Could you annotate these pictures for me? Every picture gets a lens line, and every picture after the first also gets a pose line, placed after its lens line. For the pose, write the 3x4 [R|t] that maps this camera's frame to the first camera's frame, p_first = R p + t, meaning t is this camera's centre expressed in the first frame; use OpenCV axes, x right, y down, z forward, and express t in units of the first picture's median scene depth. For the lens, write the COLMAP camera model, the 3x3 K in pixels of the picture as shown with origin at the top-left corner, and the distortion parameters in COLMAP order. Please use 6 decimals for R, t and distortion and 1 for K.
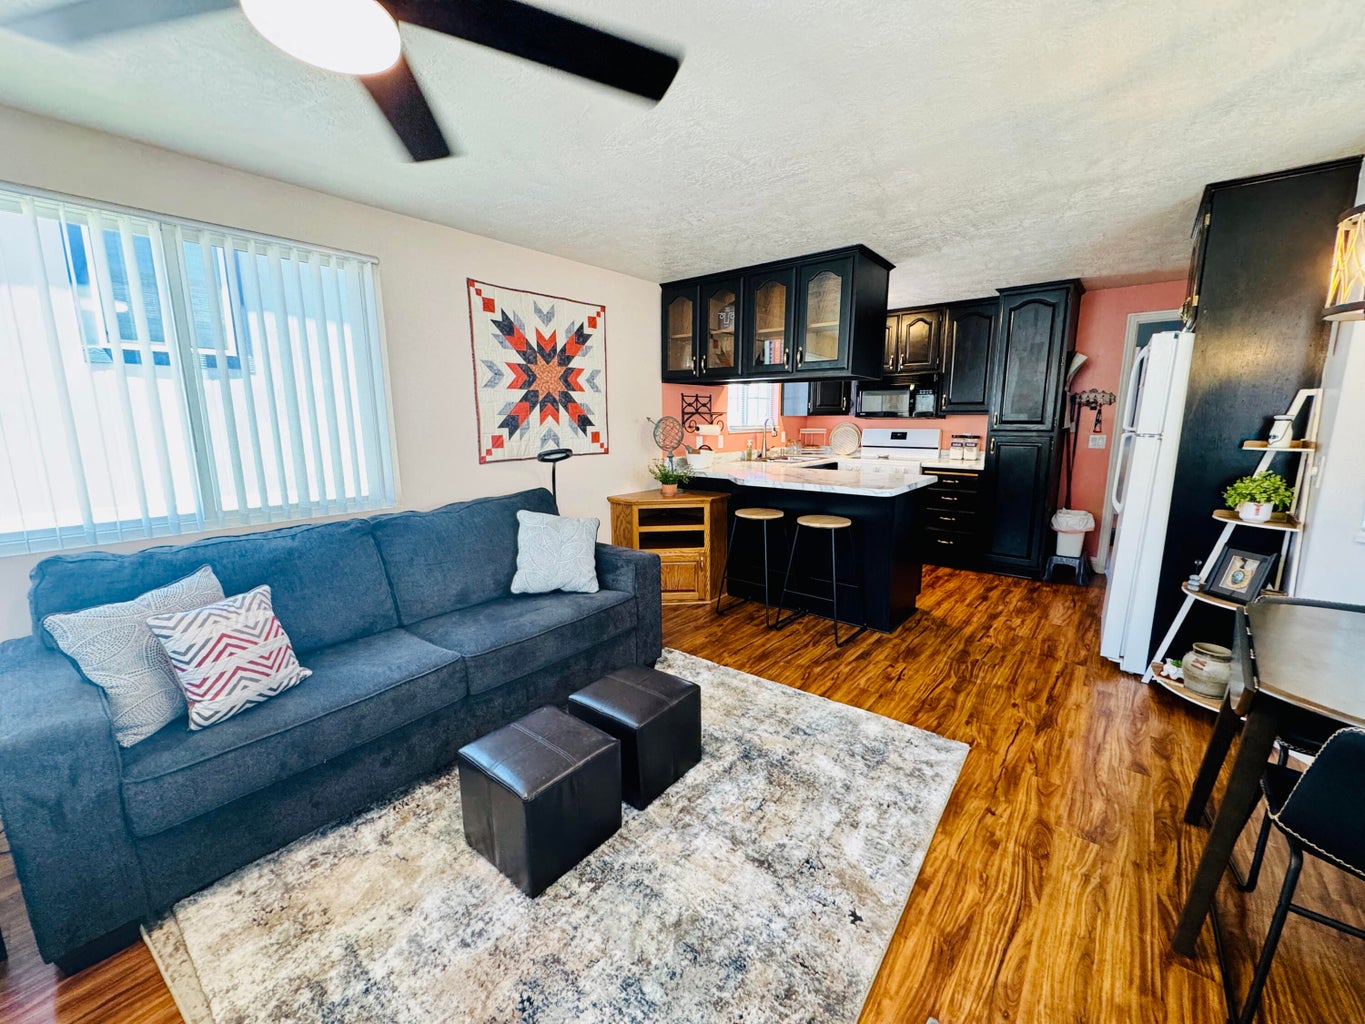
lens RADIAL K [[544.4, 0, 683.2], [0, 544.4, 510.9], [0, 0, 1]] dist [-0.003967, 0.000398]
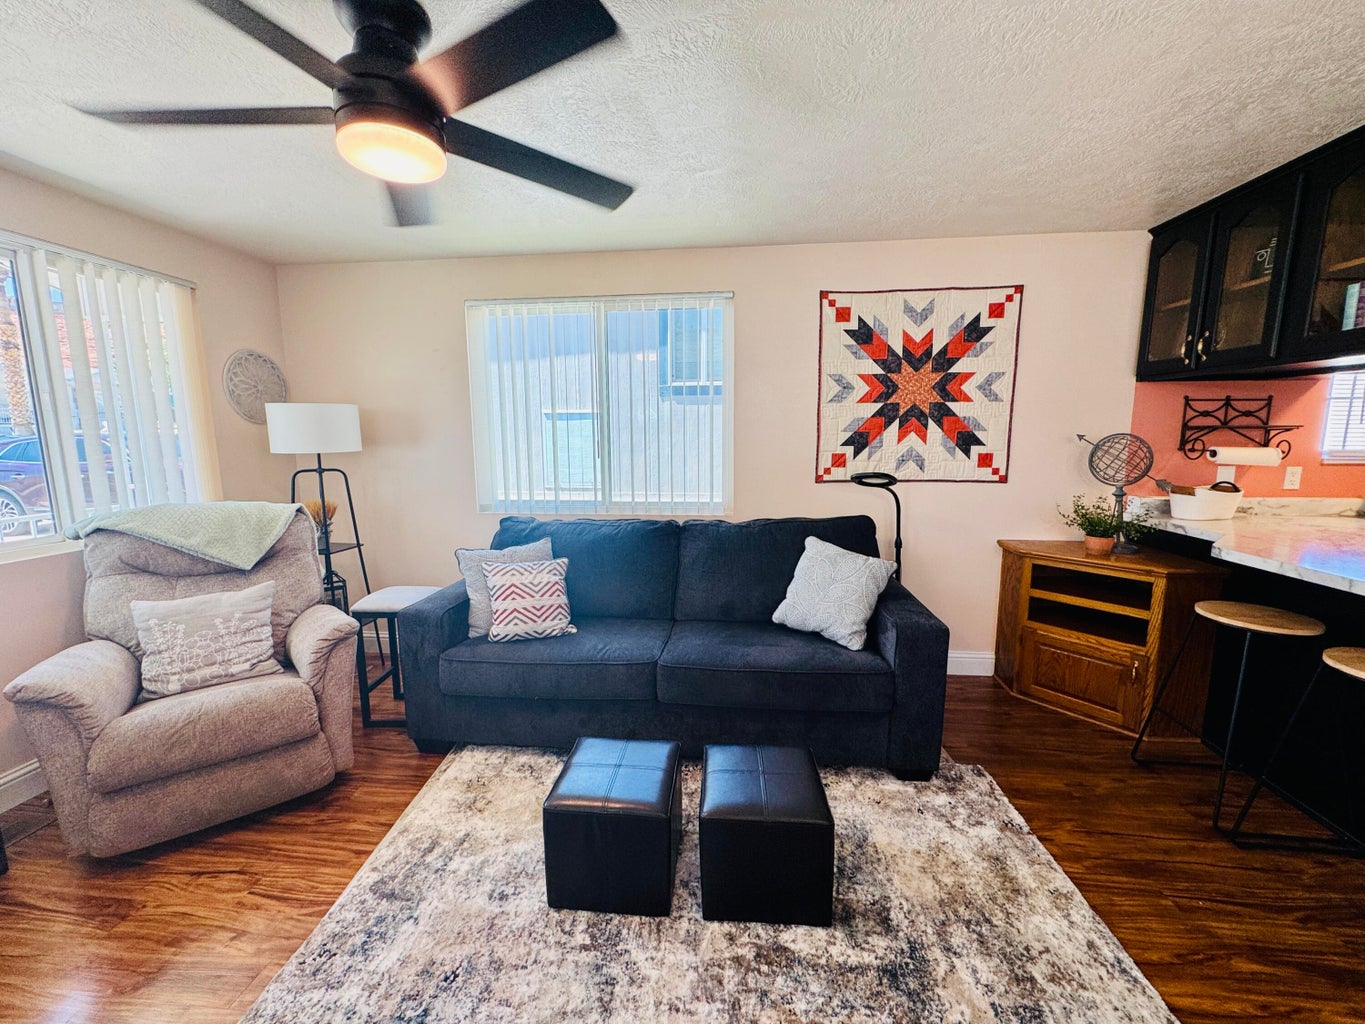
lens RADIAL K [[544.4, 0, 683.2], [0, 544.4, 510.9], [0, 0, 1]] dist [-0.003967, 0.000398]
pose [[0.549959, 0.120903, -0.826394, 0.278972], [-0.140324, 0.988777, 0.051275, -0.050276], [0.823319, 0.087764, 0.560753, 0.256873]]
